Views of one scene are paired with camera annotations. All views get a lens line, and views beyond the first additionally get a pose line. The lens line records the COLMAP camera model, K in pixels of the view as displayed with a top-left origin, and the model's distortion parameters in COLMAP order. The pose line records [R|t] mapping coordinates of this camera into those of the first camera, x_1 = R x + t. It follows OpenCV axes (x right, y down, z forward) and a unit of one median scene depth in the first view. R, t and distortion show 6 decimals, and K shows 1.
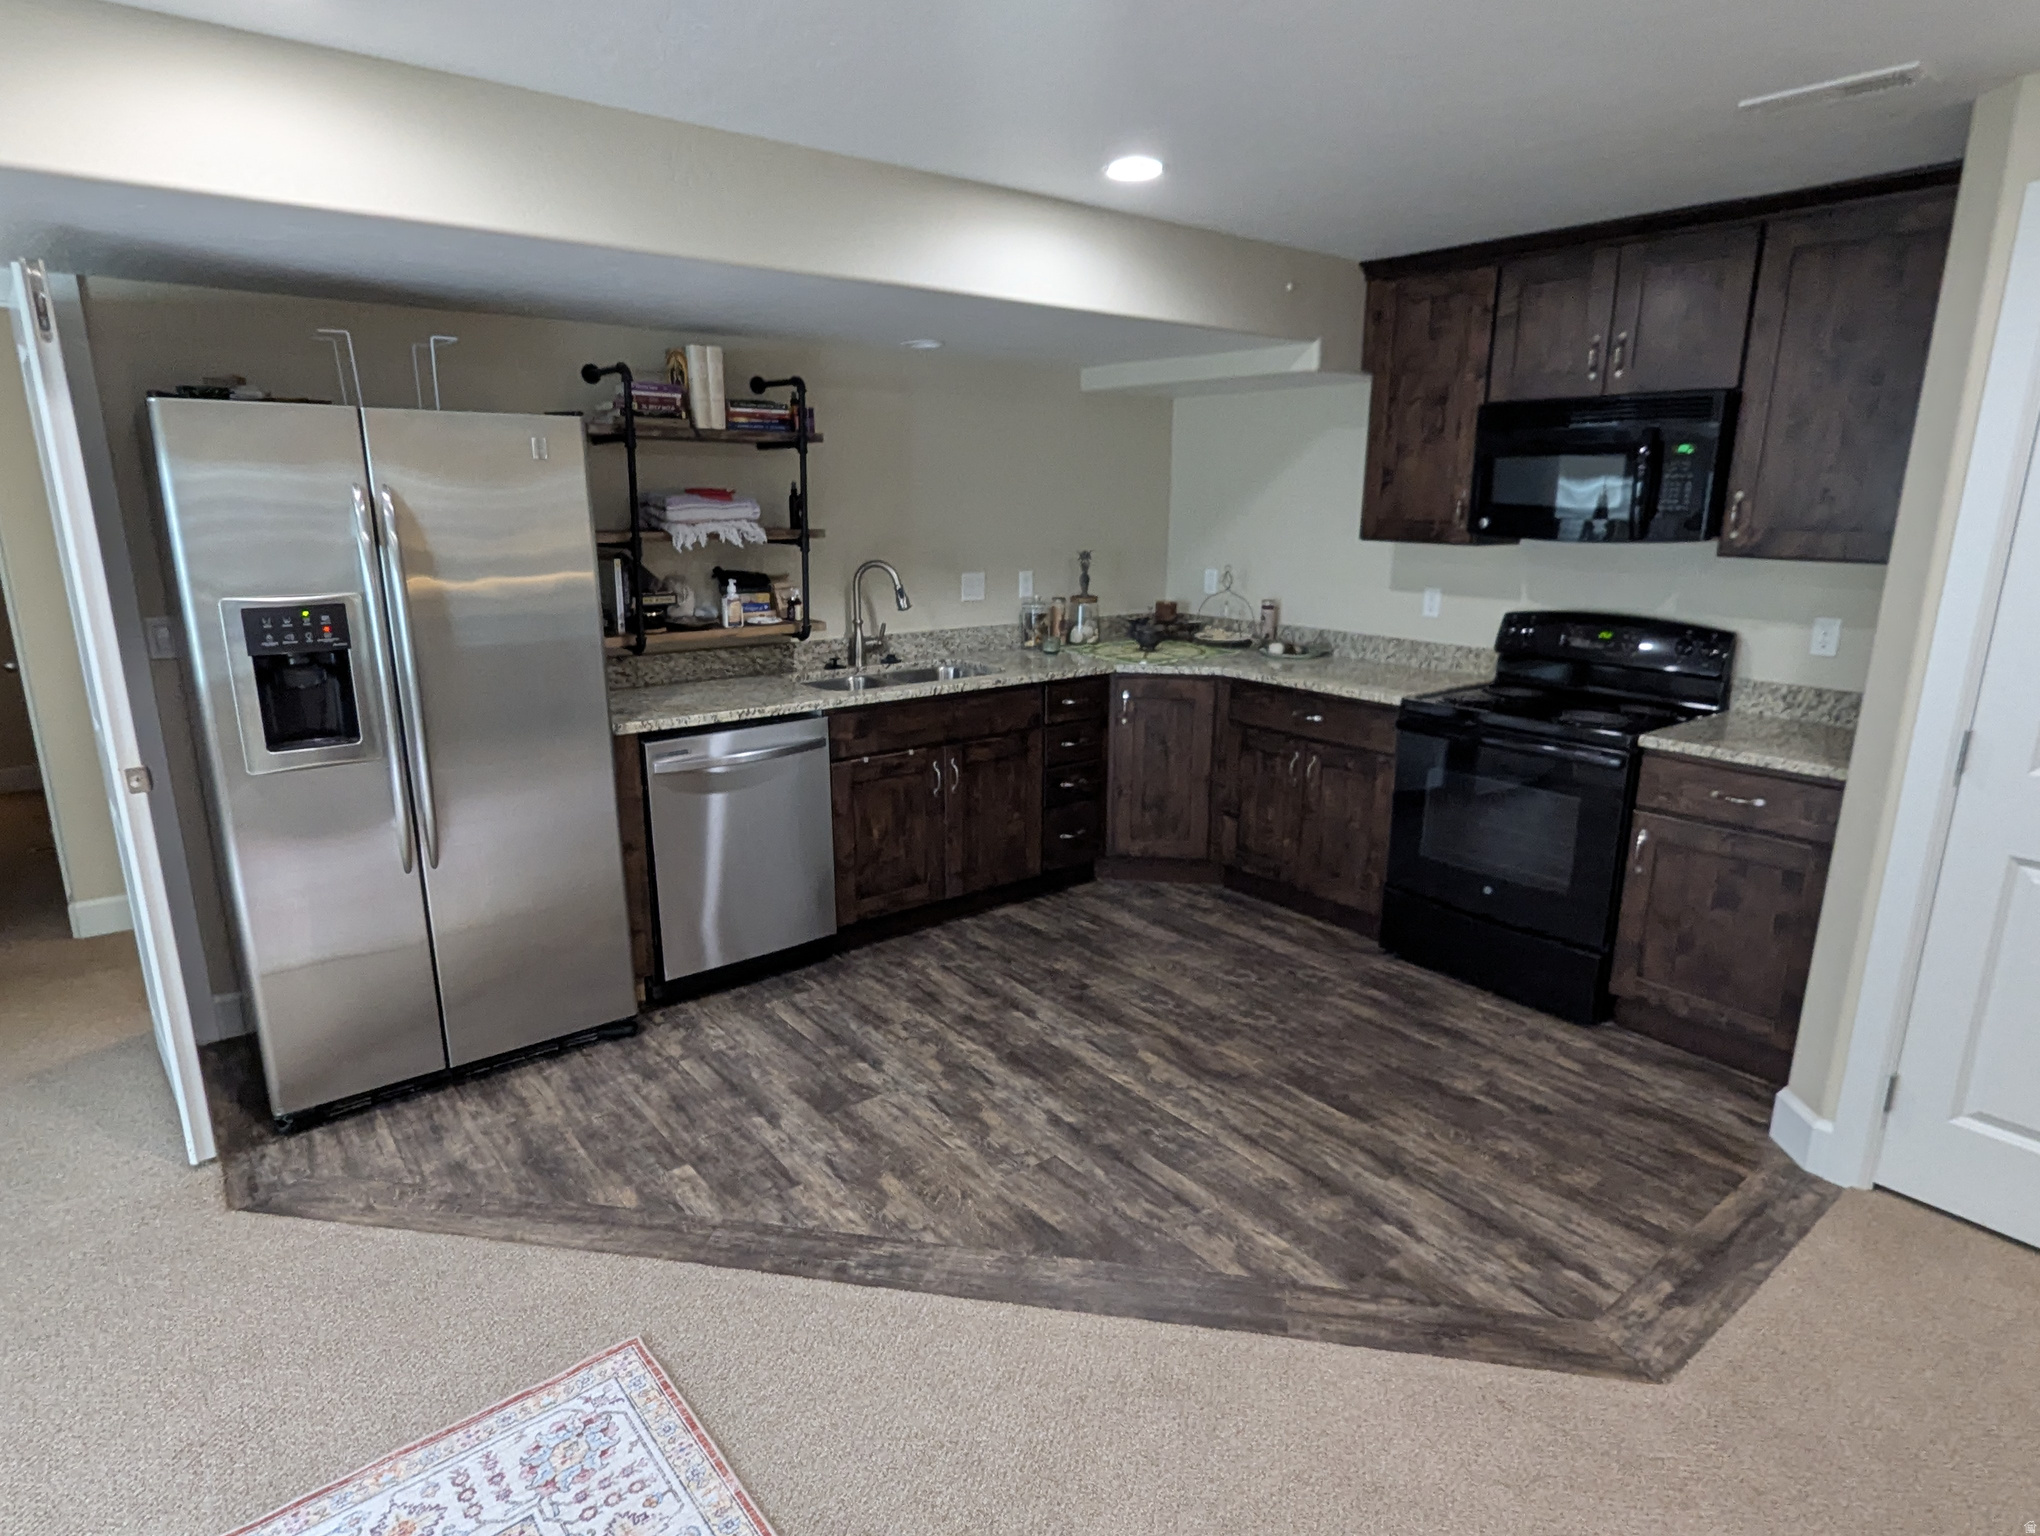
lens RADIAL K [[1133.0, 0, 1024.1], [0, 1133.0, 772.9], [0, 0, 1]] dist [-0.003194, 0.014359]
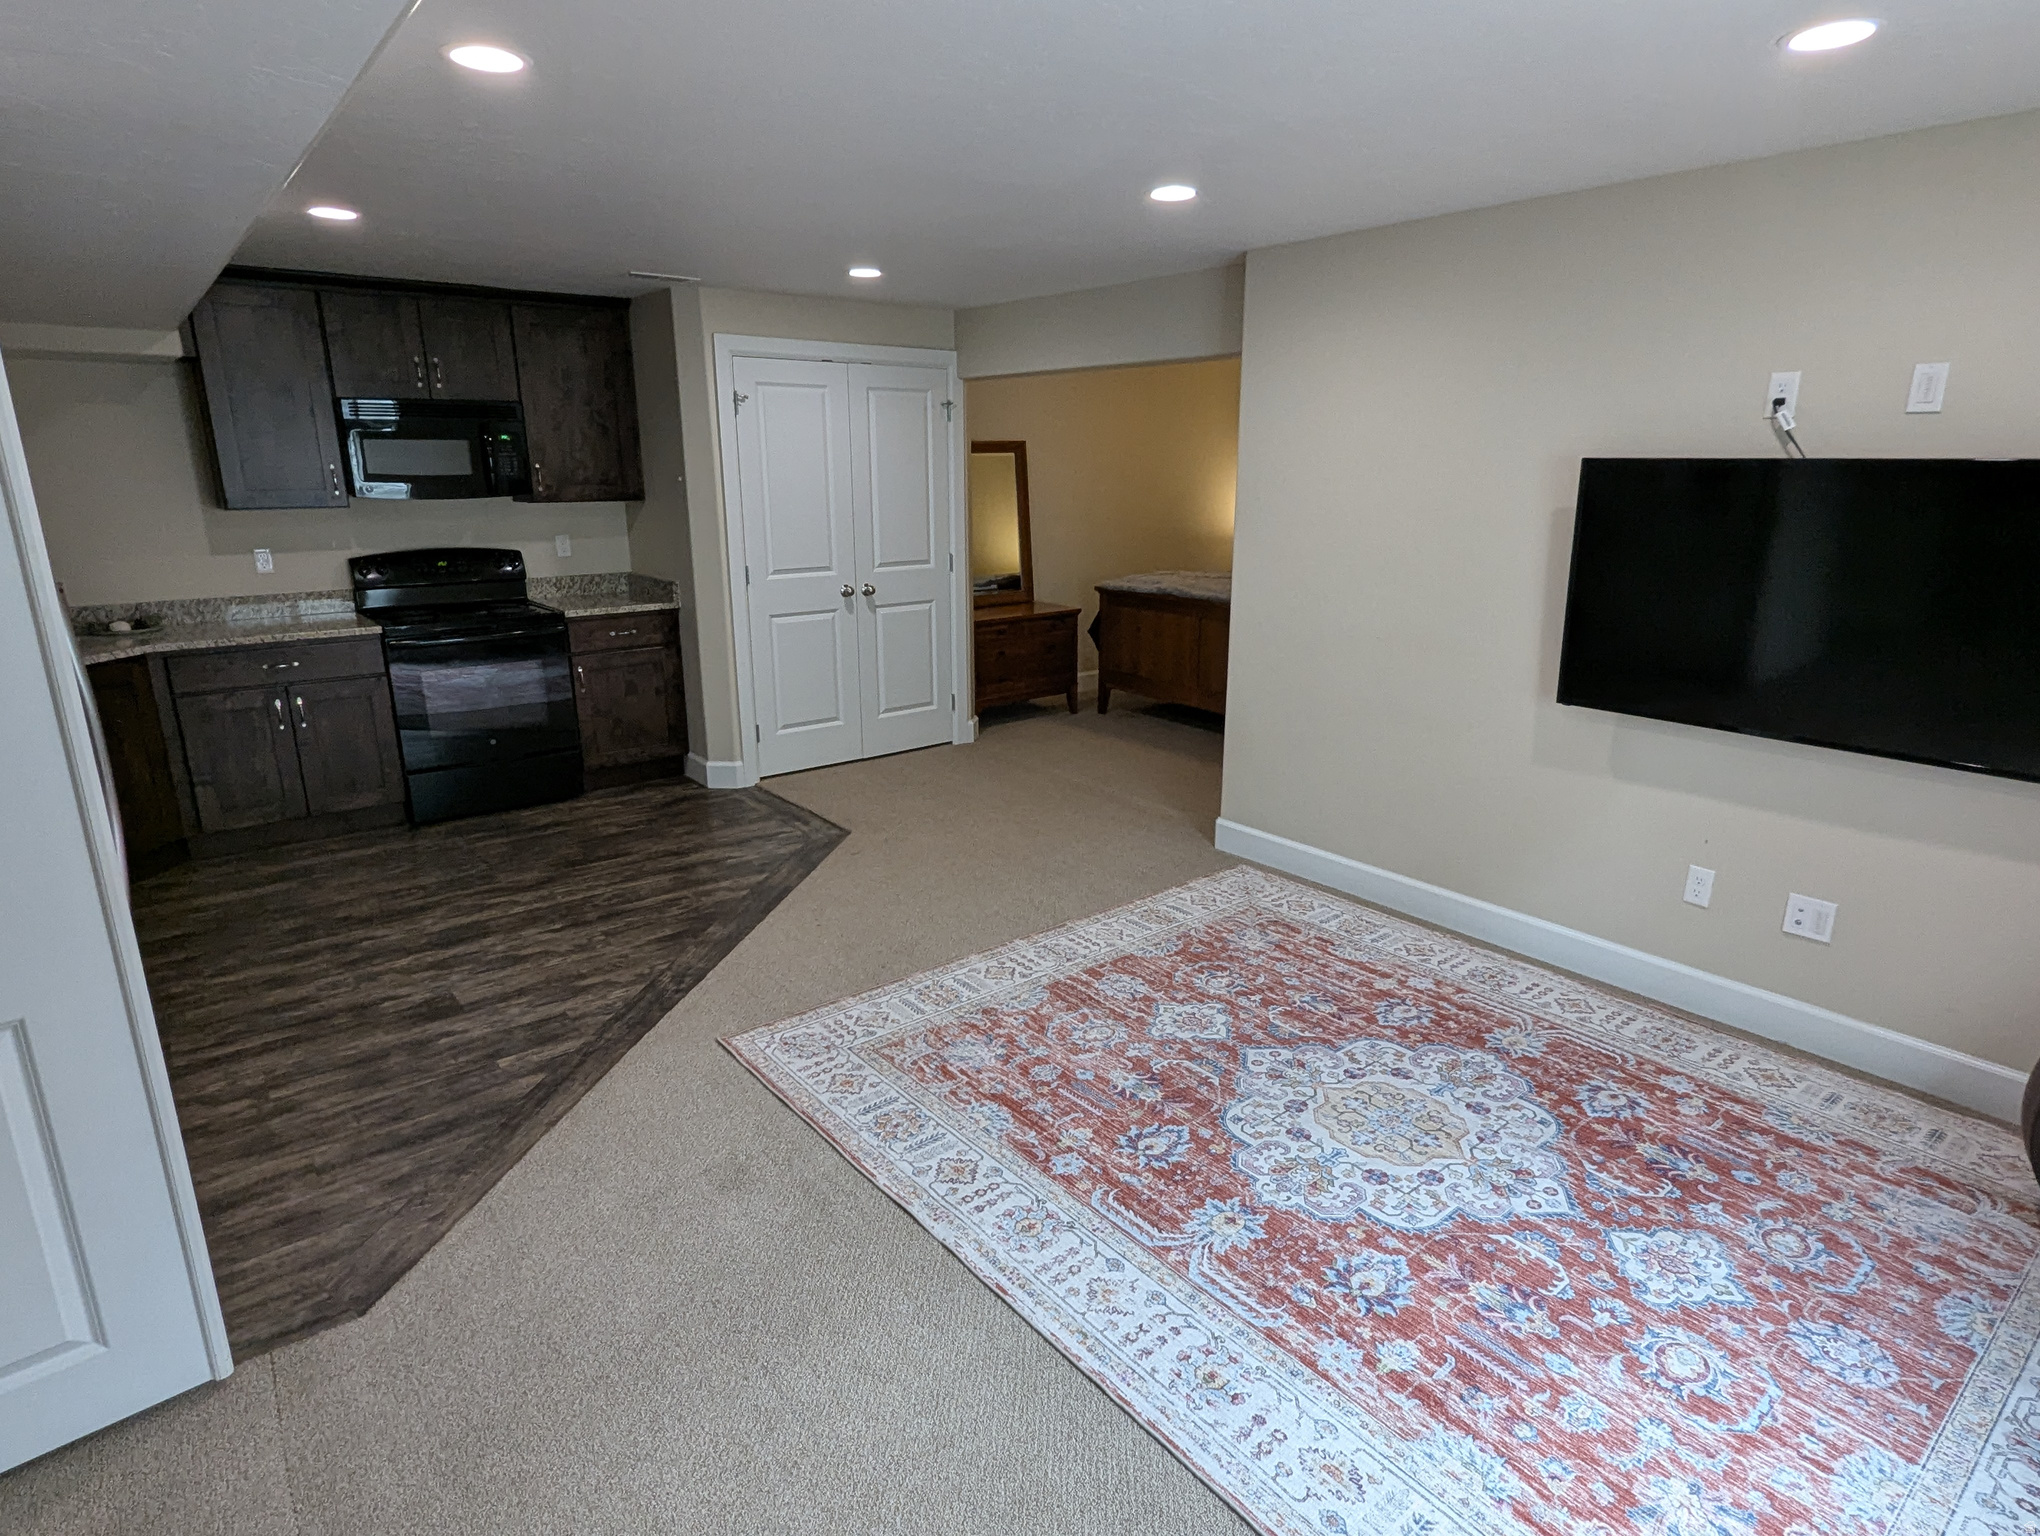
lens RADIAL K [[1133.0, 0, 1026.8], [0, 1133.0, 762.9], [0, 0, 1]] dist [-0.003194, 0.014359]
pose [[0.010507, -0.268583, 0.963199, -1.147210], [0.247264, 0.934036, 0.257753, -0.088431], [-0.968891, 0.235456, 0.076225, 0.274493]]
